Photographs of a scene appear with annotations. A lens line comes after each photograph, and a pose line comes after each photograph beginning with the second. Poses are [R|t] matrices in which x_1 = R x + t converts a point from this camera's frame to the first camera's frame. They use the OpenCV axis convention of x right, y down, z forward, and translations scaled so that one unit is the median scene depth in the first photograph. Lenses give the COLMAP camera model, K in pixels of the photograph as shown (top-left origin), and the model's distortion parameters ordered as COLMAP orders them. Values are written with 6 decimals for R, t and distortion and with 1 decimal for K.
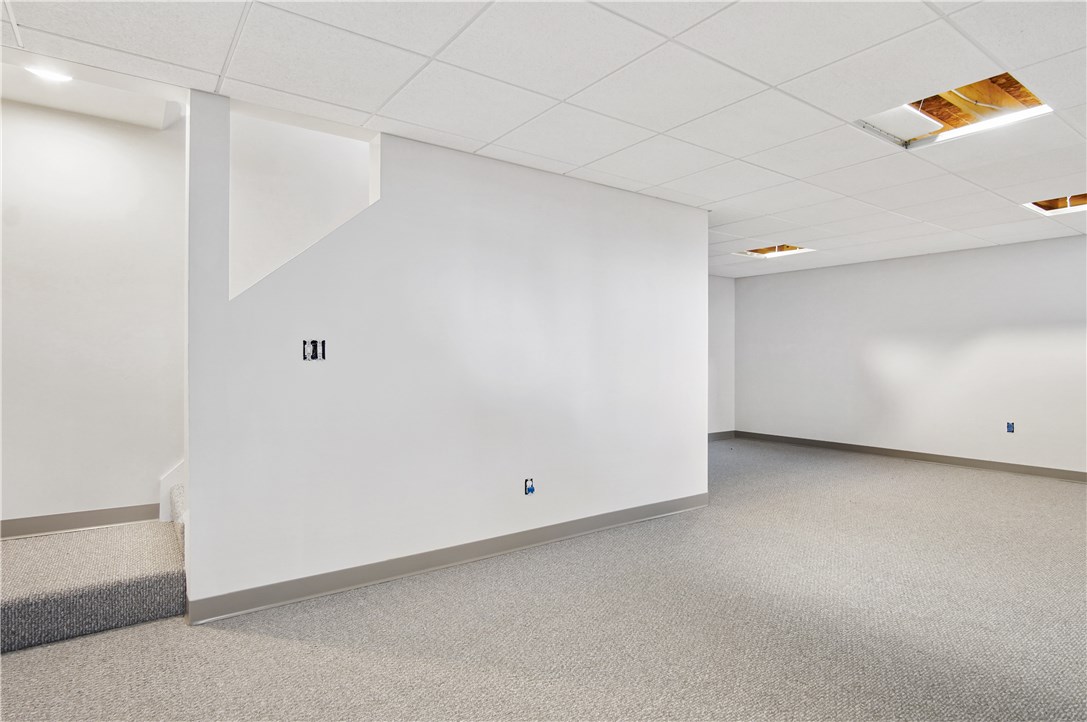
lens RADIAL K [[582.1, 0, 543.5], [0, 582.1, 361.0], [0, 0, 1]] dist [-0.000813, 0.001830]
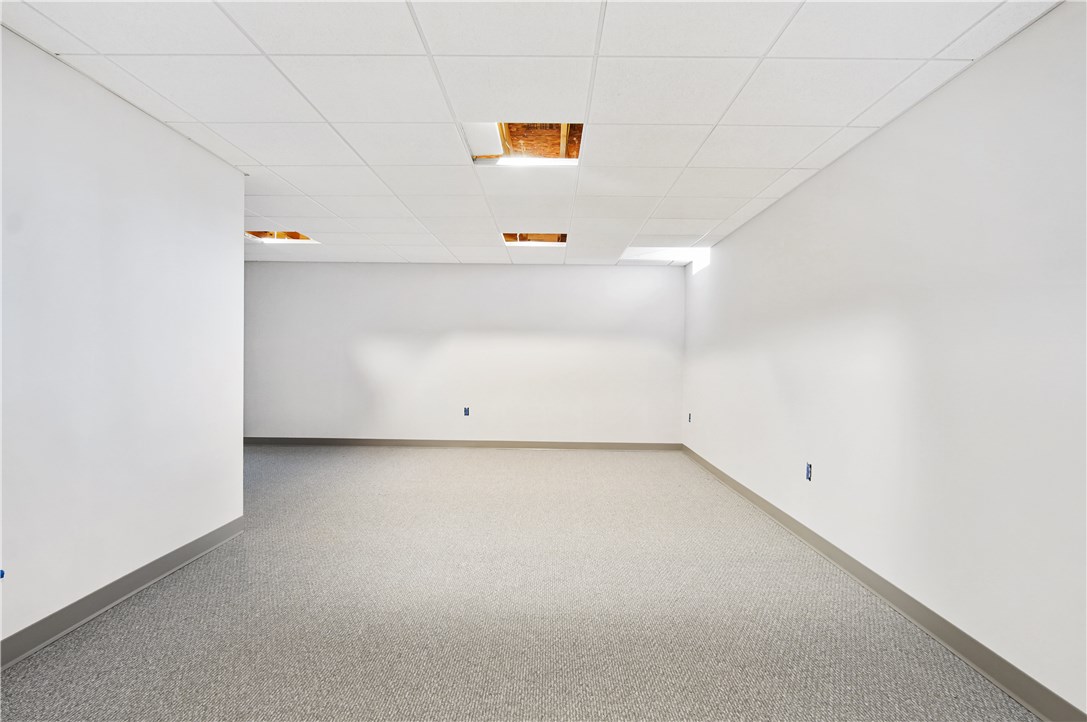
lens RADIAL K [[582.1, 0, 543.5], [0, 582.1, 361.0], [0, 0, 1]] dist [-0.000813, 0.001830]
pose [[0.602848, 0.000703, 0.797856, -0.122803], [-0.005830, 0.999977, 0.003524, 0.001443], [-0.797835, -0.006776, 0.602838, 0.167189]]
